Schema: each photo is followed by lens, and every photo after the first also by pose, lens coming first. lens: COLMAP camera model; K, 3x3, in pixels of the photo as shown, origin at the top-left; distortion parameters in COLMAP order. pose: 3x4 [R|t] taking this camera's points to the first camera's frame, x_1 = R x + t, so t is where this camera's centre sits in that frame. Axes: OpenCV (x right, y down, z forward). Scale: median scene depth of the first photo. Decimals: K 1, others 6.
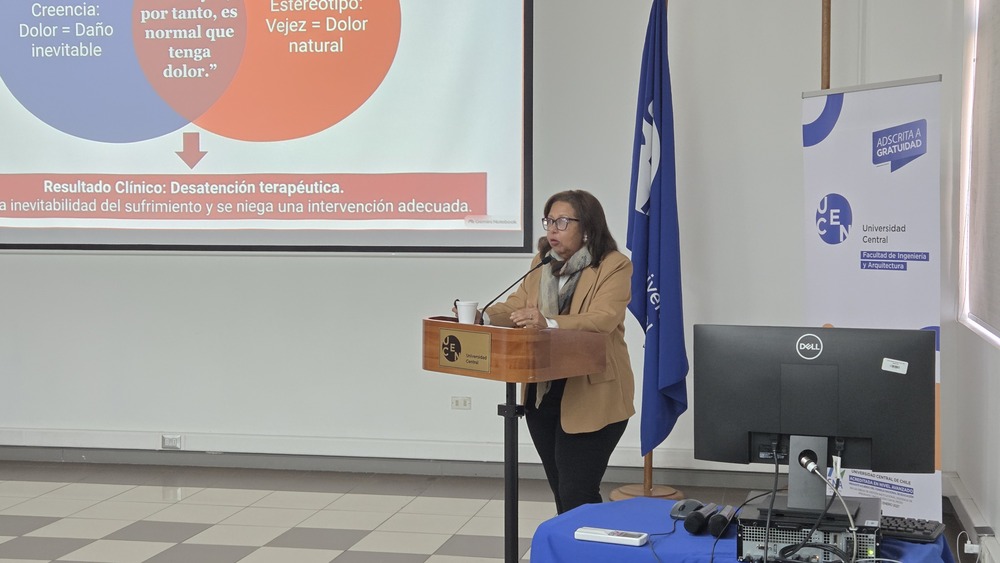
lens RADIAL K [[1401.5, 0, 503.1], [0, 1401.5, 267.5], [0, 0, 1]] dist [0.079759, 0.000000]
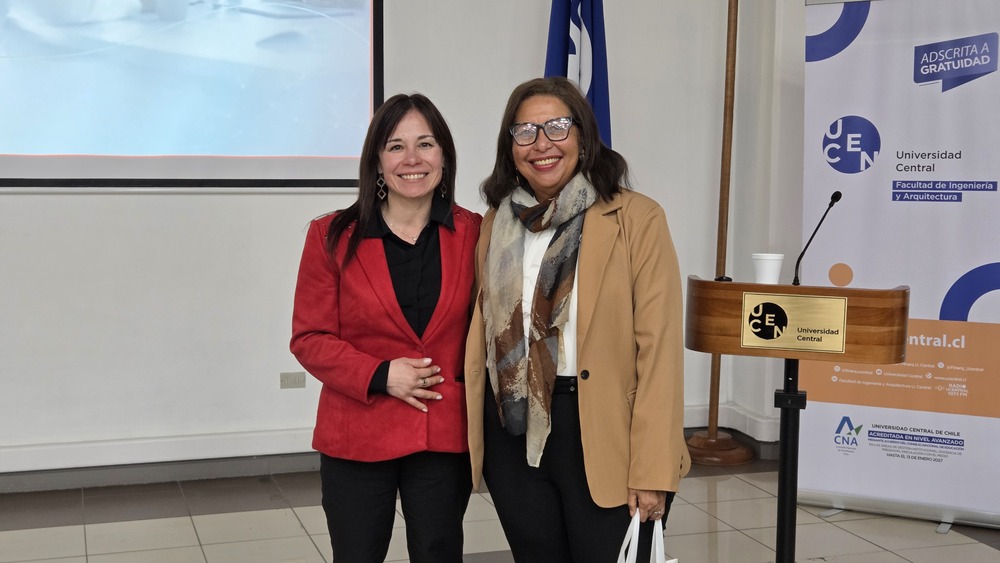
lens RADIAL K [[1349.5, 0, 486.6], [0, 1349.5, 275.2], [0, 0, 1]] dist [0.063202, 0.000000]
pose [[0.867584, -0.040886, 0.495607, -0.398164], [0.013360, 0.998171, 0.058958, -0.006214], [-0.497111, -0.044530, 0.866543, 0.381829]]
